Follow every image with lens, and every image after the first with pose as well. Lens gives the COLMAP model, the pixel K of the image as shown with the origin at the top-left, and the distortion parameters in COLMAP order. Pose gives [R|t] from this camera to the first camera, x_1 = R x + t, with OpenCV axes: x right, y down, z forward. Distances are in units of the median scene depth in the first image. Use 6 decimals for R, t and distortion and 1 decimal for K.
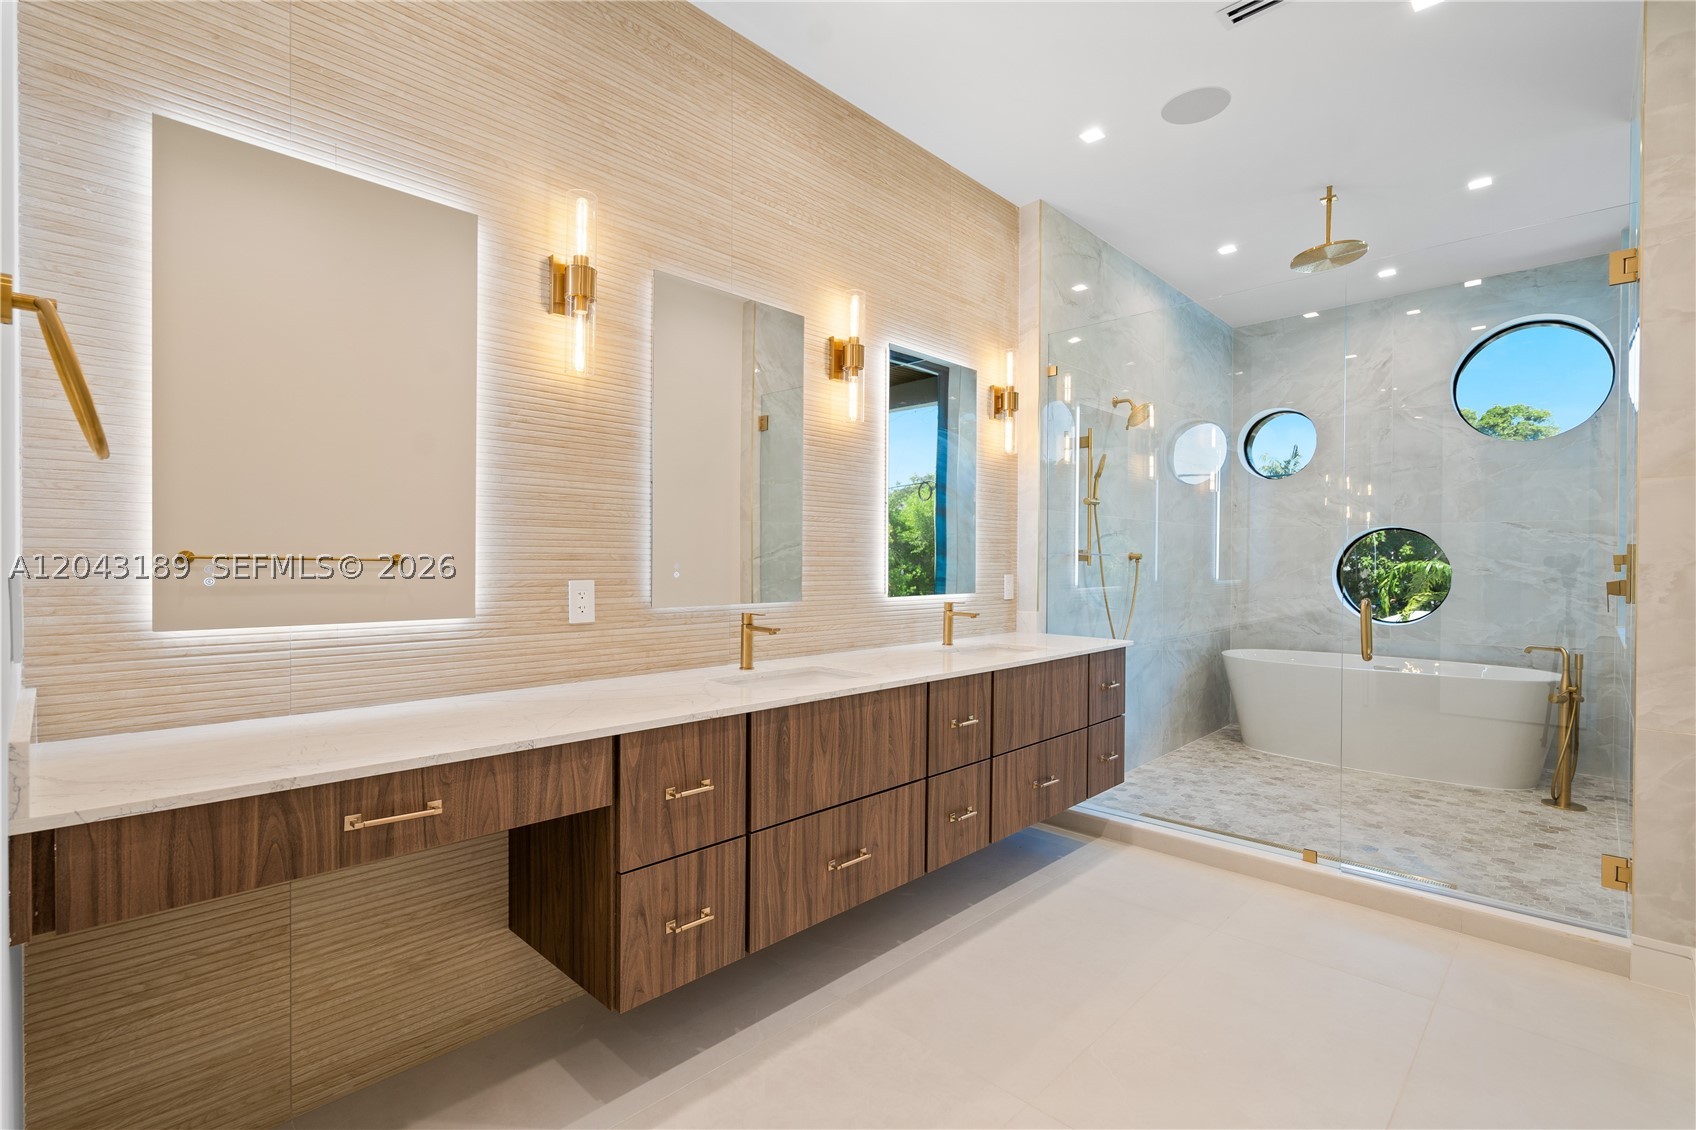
lens RADIAL K [[773.9, 0, 819.8], [0, 773.9, 568.4], [0, 0, 1]] dist [-0.001858, -0.000490]
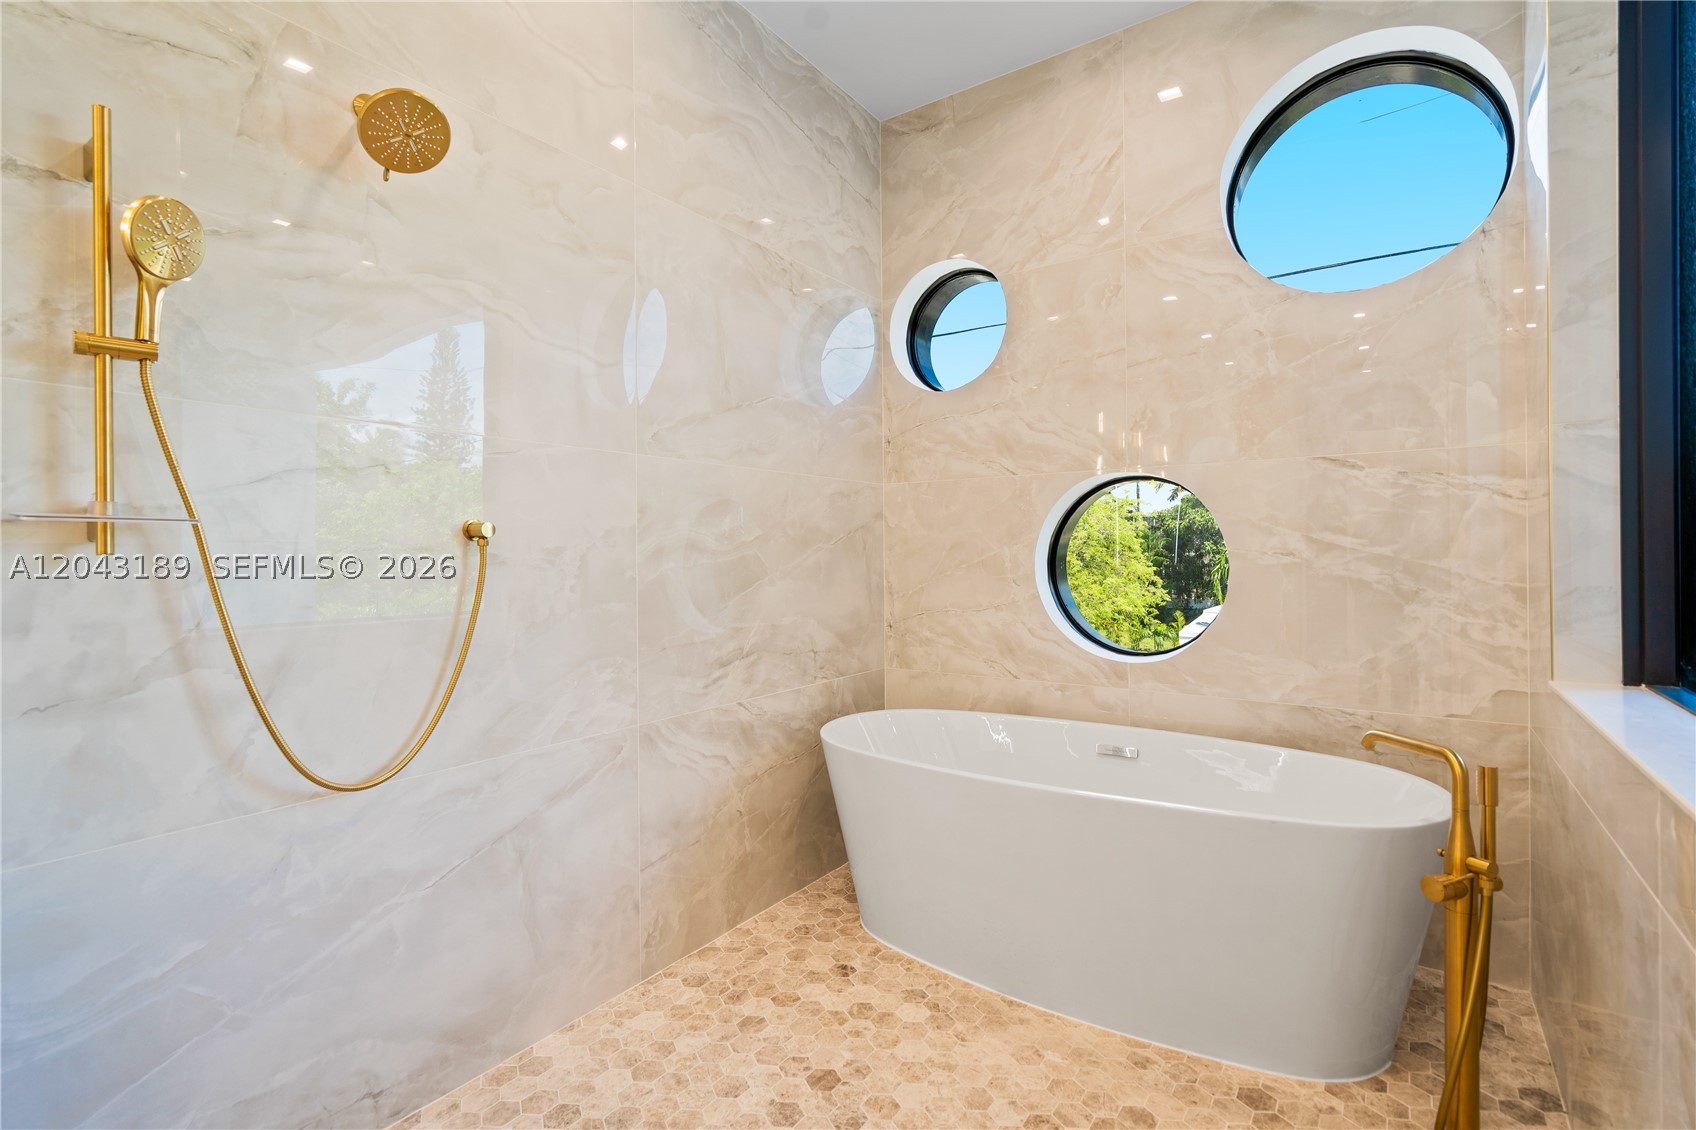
lens RADIAL K [[779.5, 0, 845.4], [0, 779.5, 551.1], [0, 0, 1]] dist [-0.000939, 0.000304]
pose [[0.986318, -0.011686, 0.164437, 0.462909], [0.013485, 0.999861, -0.009827, 0.001612], [-0.164299, 0.011910, 0.986339, 0.511642]]
